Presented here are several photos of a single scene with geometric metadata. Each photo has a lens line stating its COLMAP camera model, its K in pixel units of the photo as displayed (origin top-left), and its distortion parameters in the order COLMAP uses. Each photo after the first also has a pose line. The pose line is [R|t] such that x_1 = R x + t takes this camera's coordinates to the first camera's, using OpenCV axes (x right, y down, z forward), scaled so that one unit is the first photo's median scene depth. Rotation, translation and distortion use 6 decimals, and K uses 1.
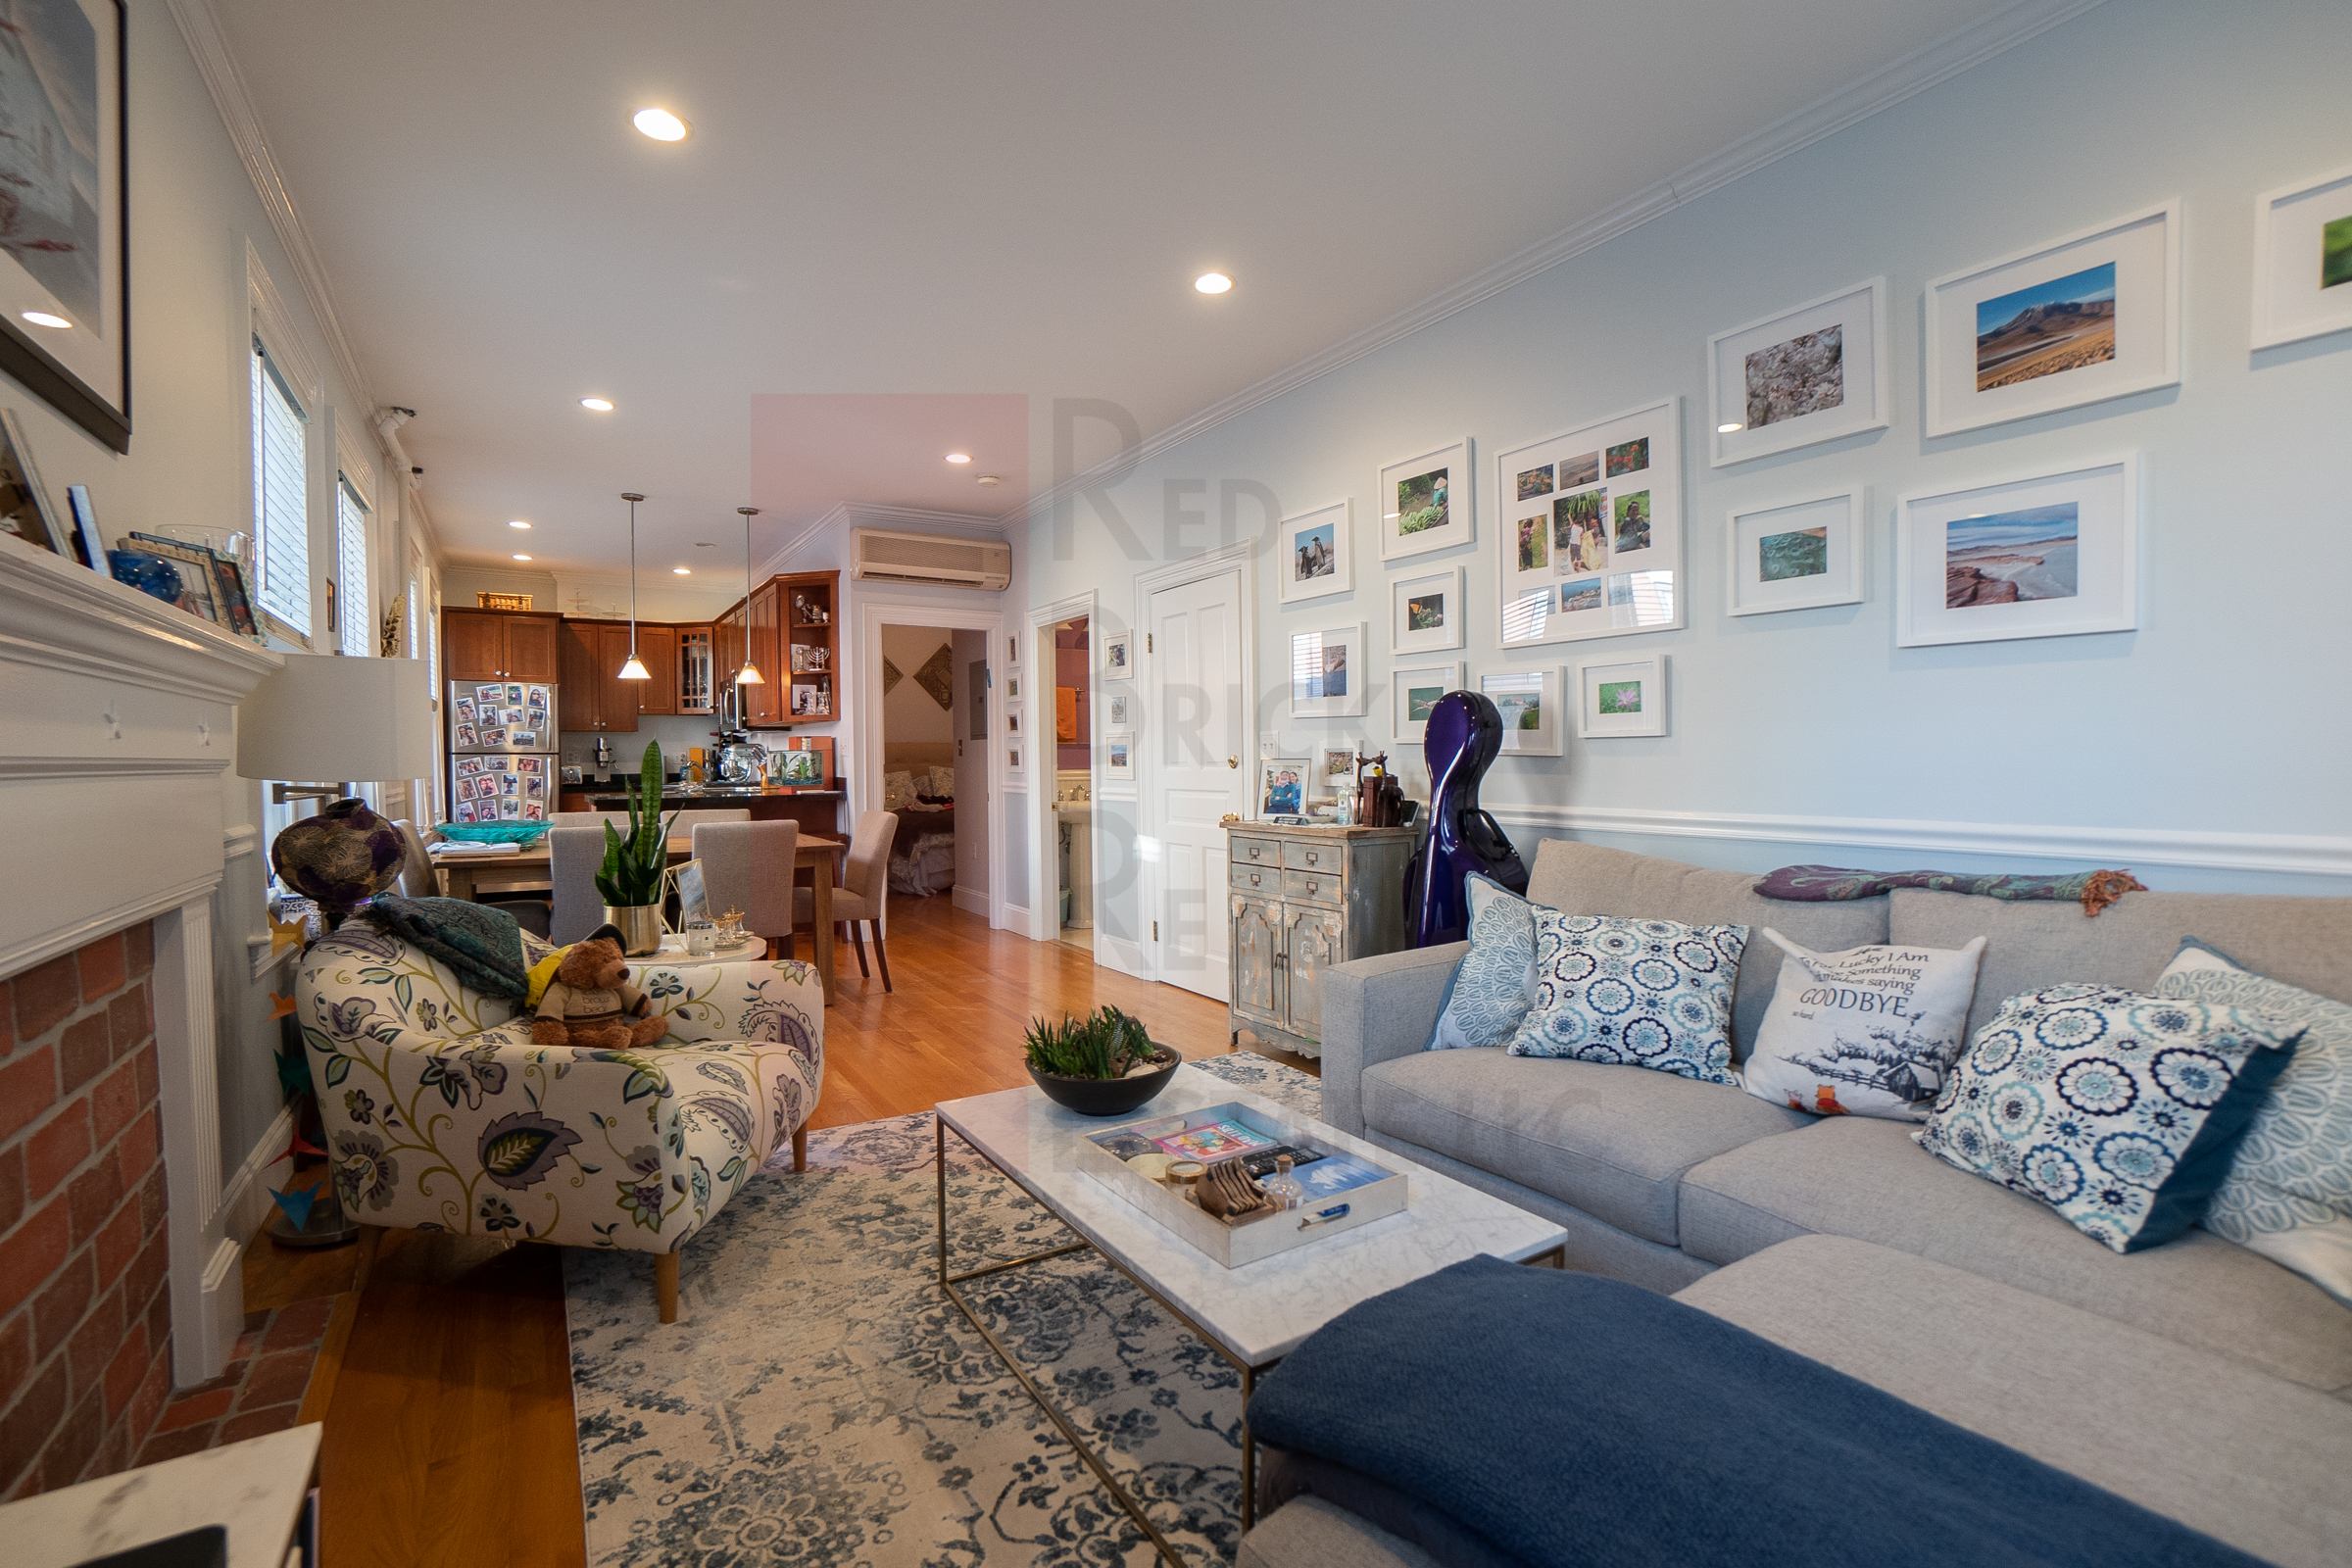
lens RADIAL K [[1045.2, 0, 1164.6], [0, 1045.2, 782.2], [0, 0, 1]] dist [-0.073505, 0.025846]
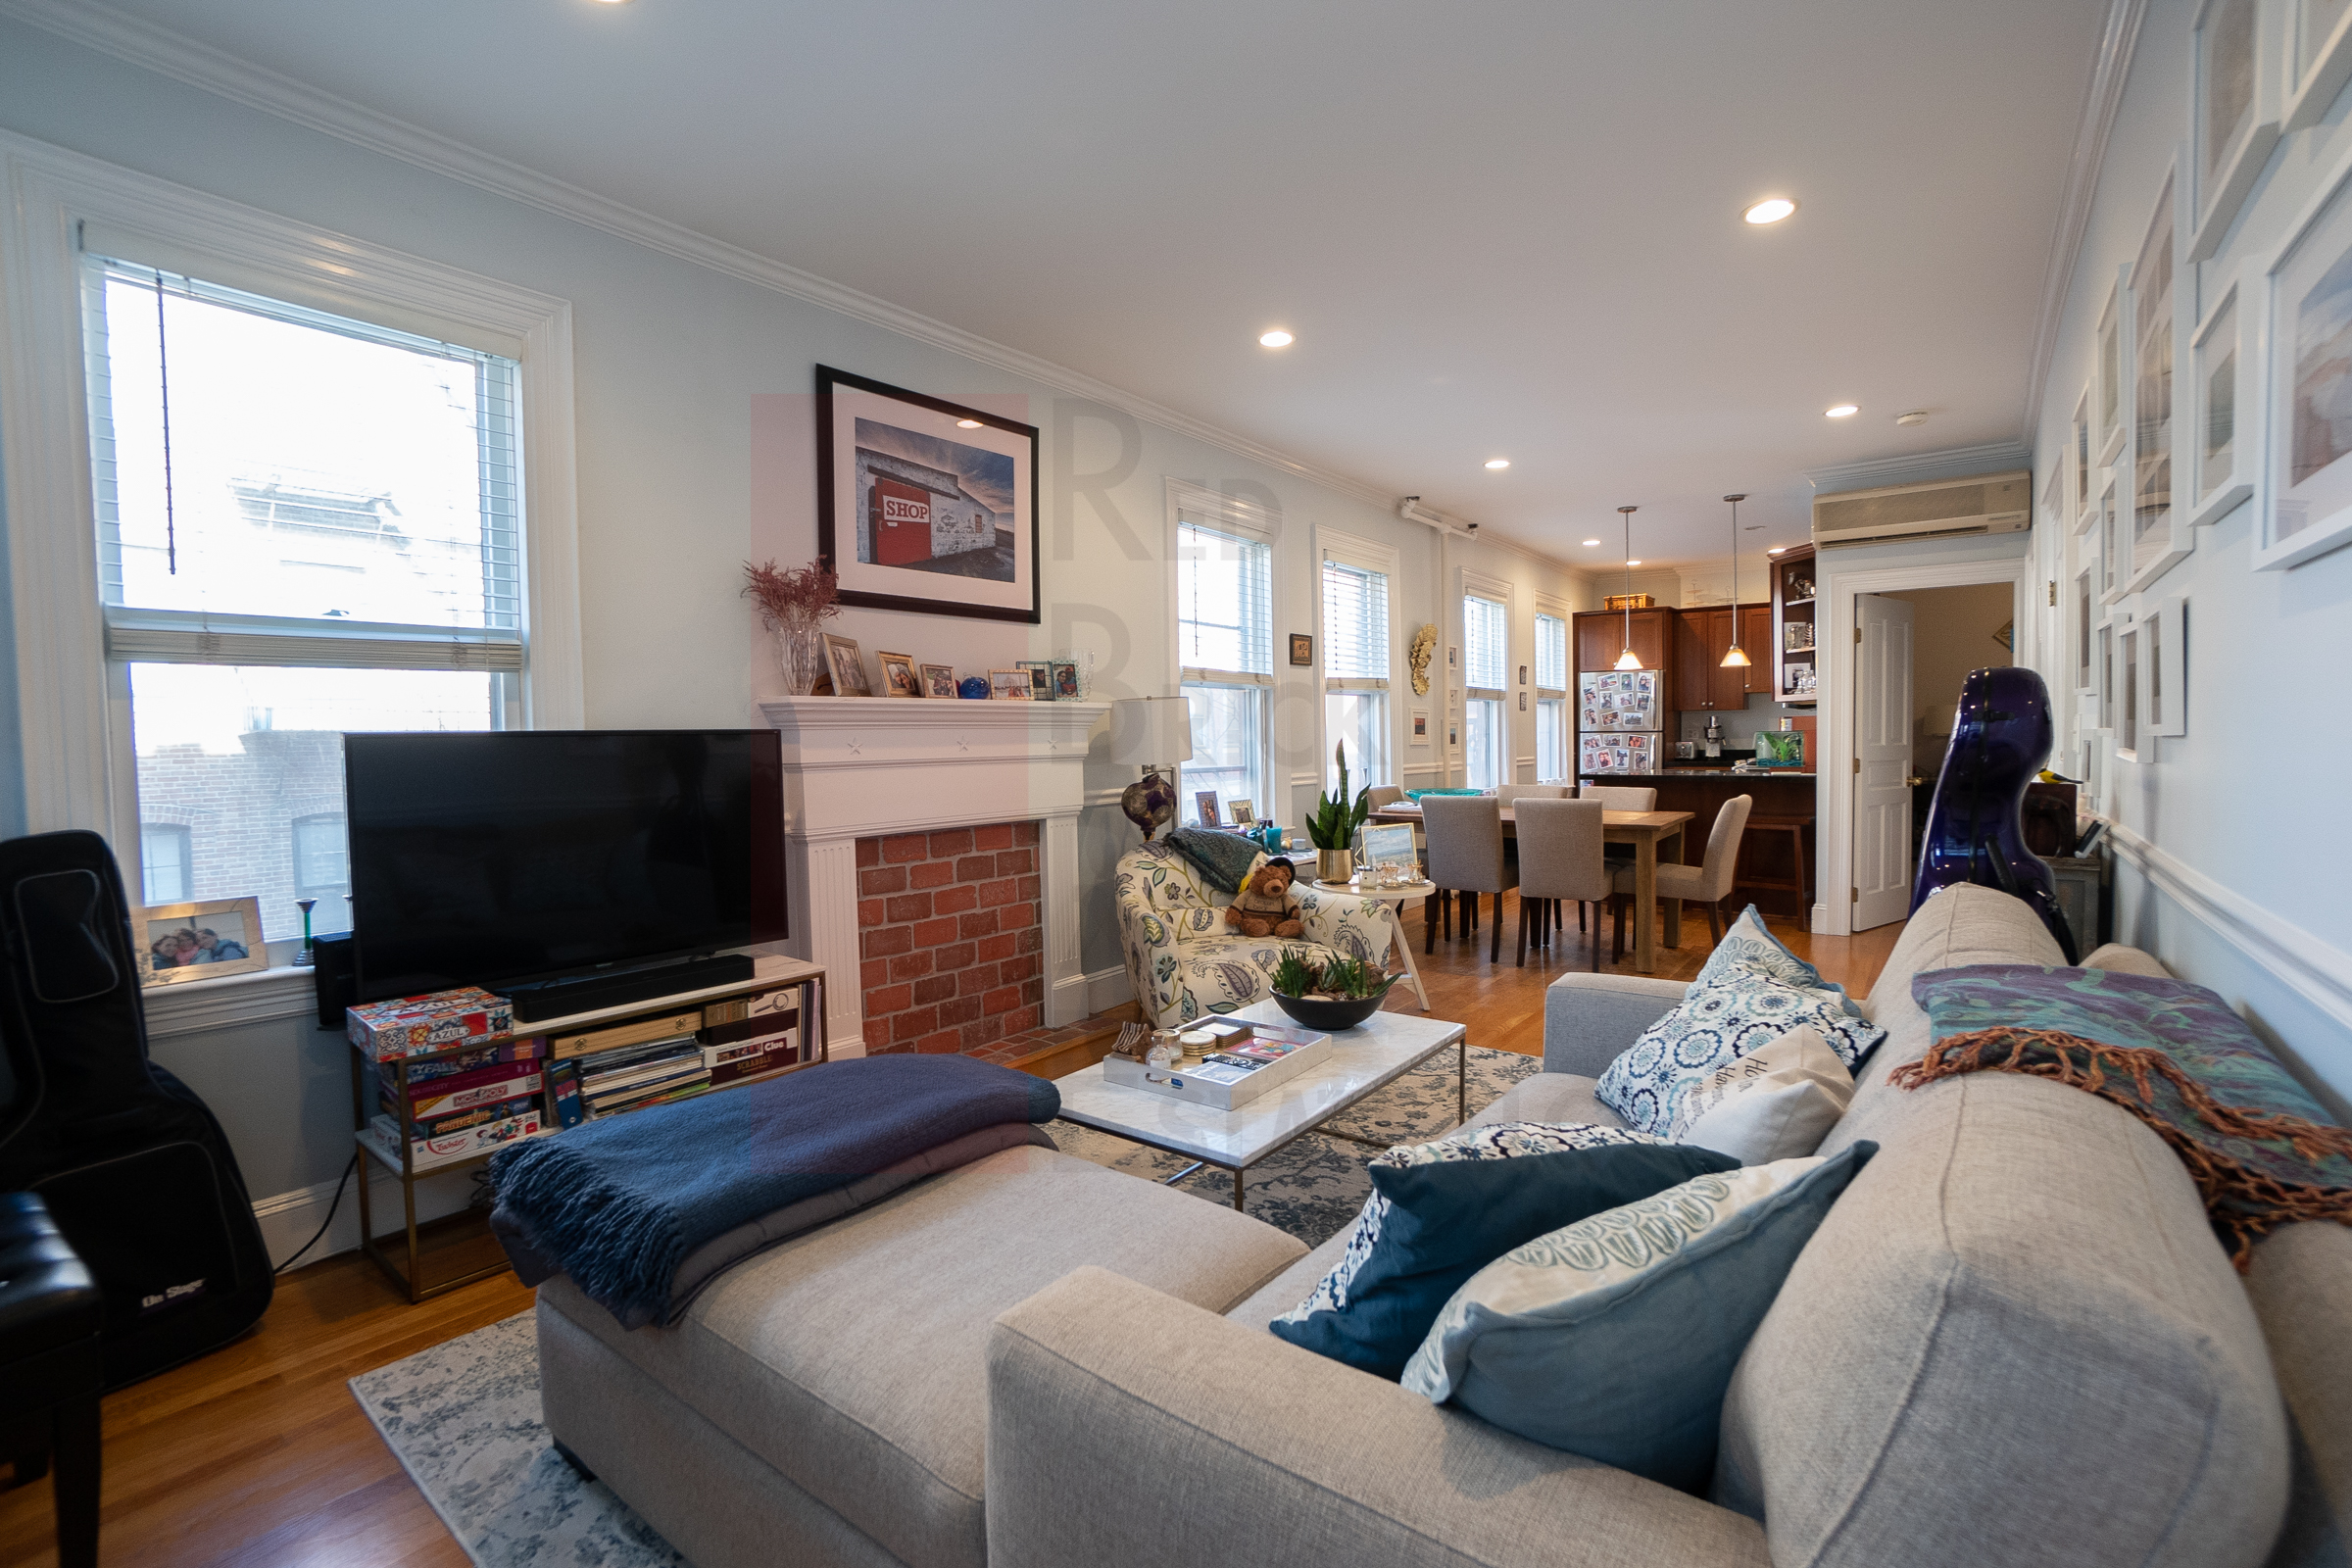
lens RADIAL K [[1045.2, 0, 1164.6], [0, 1045.2, 782.2], [0, 0, 1]] dist [-0.073505, 0.025846]
pose [[0.340946, 0.040548, -0.939208, 0.363417], [-0.008886, 0.999164, 0.039911, -0.015572], [0.940041, -0.005262, 0.341021, 0.116690]]
